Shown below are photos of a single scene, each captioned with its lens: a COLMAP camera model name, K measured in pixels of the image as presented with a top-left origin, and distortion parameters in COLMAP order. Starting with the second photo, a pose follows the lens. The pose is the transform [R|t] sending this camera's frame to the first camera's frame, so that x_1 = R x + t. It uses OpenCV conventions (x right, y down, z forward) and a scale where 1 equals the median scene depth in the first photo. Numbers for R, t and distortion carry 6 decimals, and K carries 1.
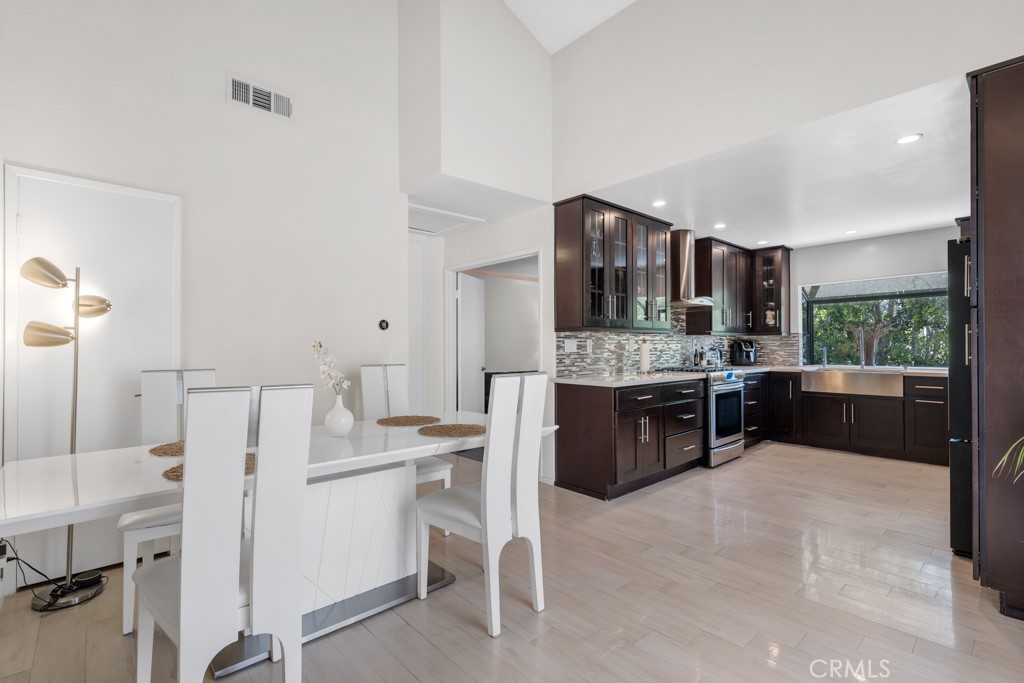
lens RADIAL K [[463.2, 0, 501.2], [0, 463.2, 343.4], [0, 0, 1]] dist [-0.008934, 0.002039]
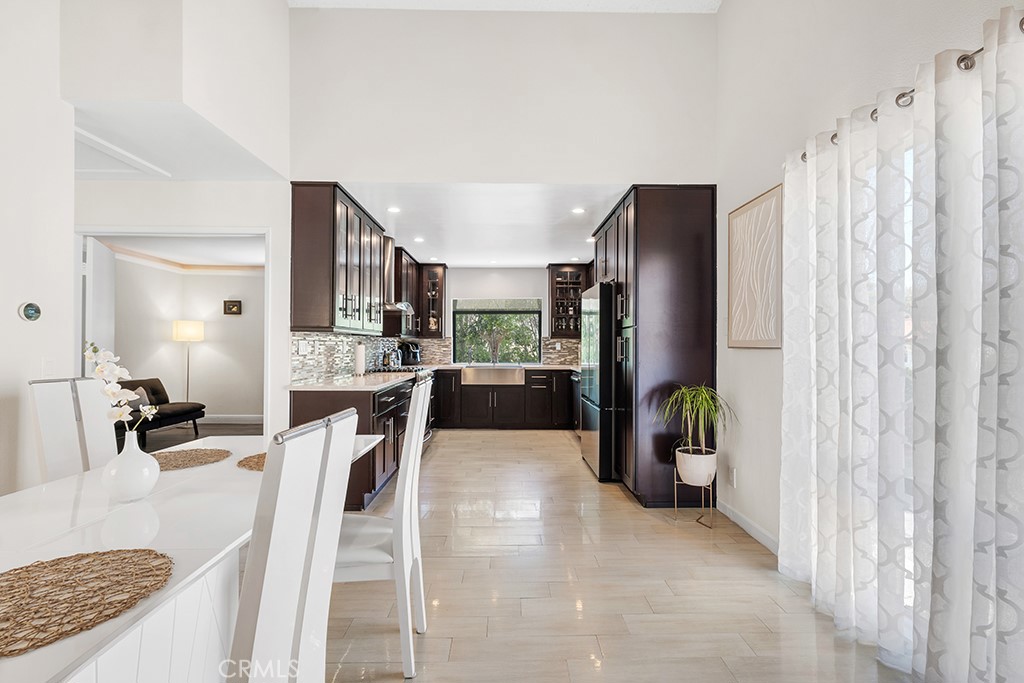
lens RADIAL K [[463.2, 0, 509.2], [0, 463.2, 342.6], [0, 0, 1]] dist [-0.008934, 0.002039]
pose [[0.649274, 0.012034, 0.760459, -0.218736], [-0.011293, 0.999917, -0.006182, -0.002551], [-0.760471, -0.004574, 0.649356, 0.108705]]
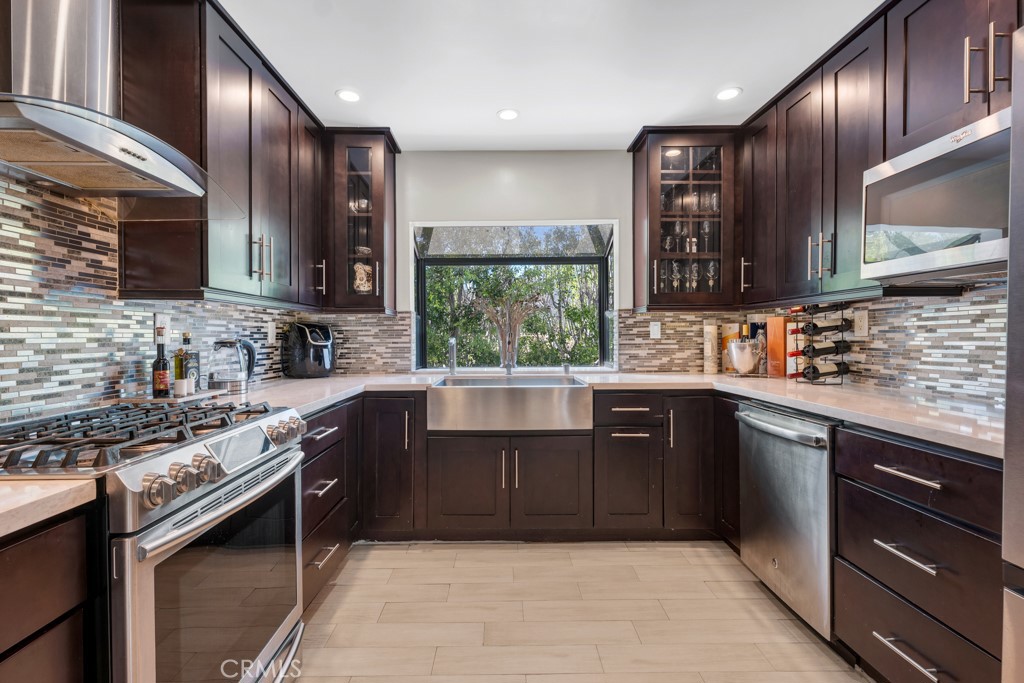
lens RADIAL K [[463.2, 0, 509.7], [0, 463.2, 339.5], [0, 0, 1]] dist [-0.008934, 0.002039]
pose [[0.645819, -0.004695, 0.763476, 0.369882], [-0.002933, 0.999958, 0.008630, 0.006374], [-0.763485, -0.007813, 0.645778, 0.674783]]
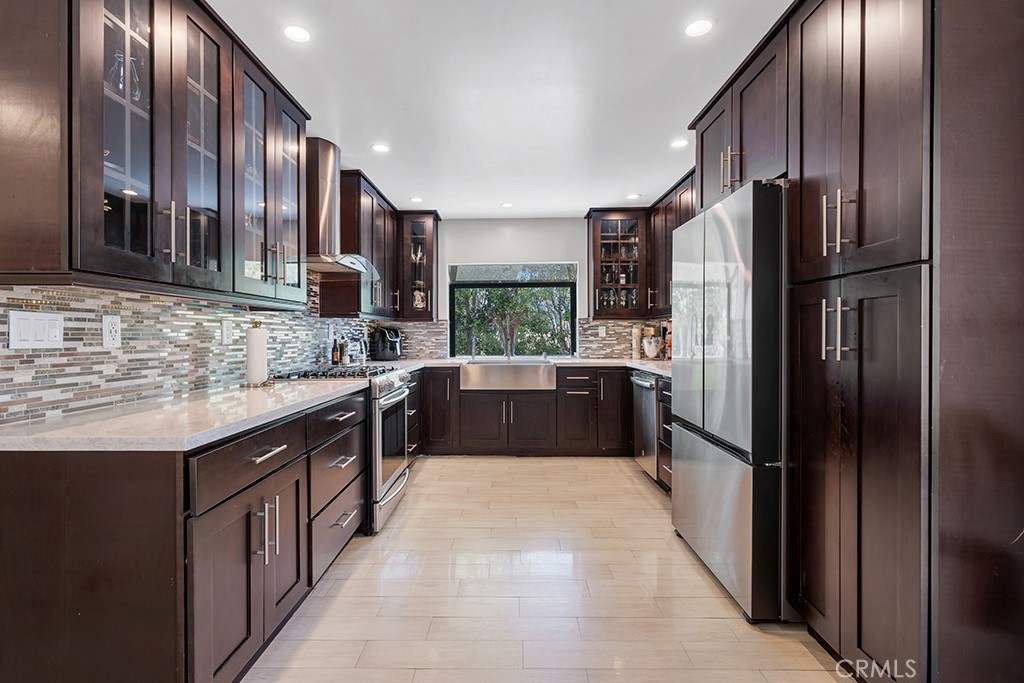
lens RADIAL K [[463.2, 0, 508.7], [0, 463.2, 337.7], [0, 0, 1]] dist [-0.008934, 0.002039]
pose [[0.666309, -0.002115, 0.745673, 0.105742], [-0.003713, 0.999974, 0.006154, 0.006040], [-0.745667, -0.006869, 0.666284, 0.418193]]
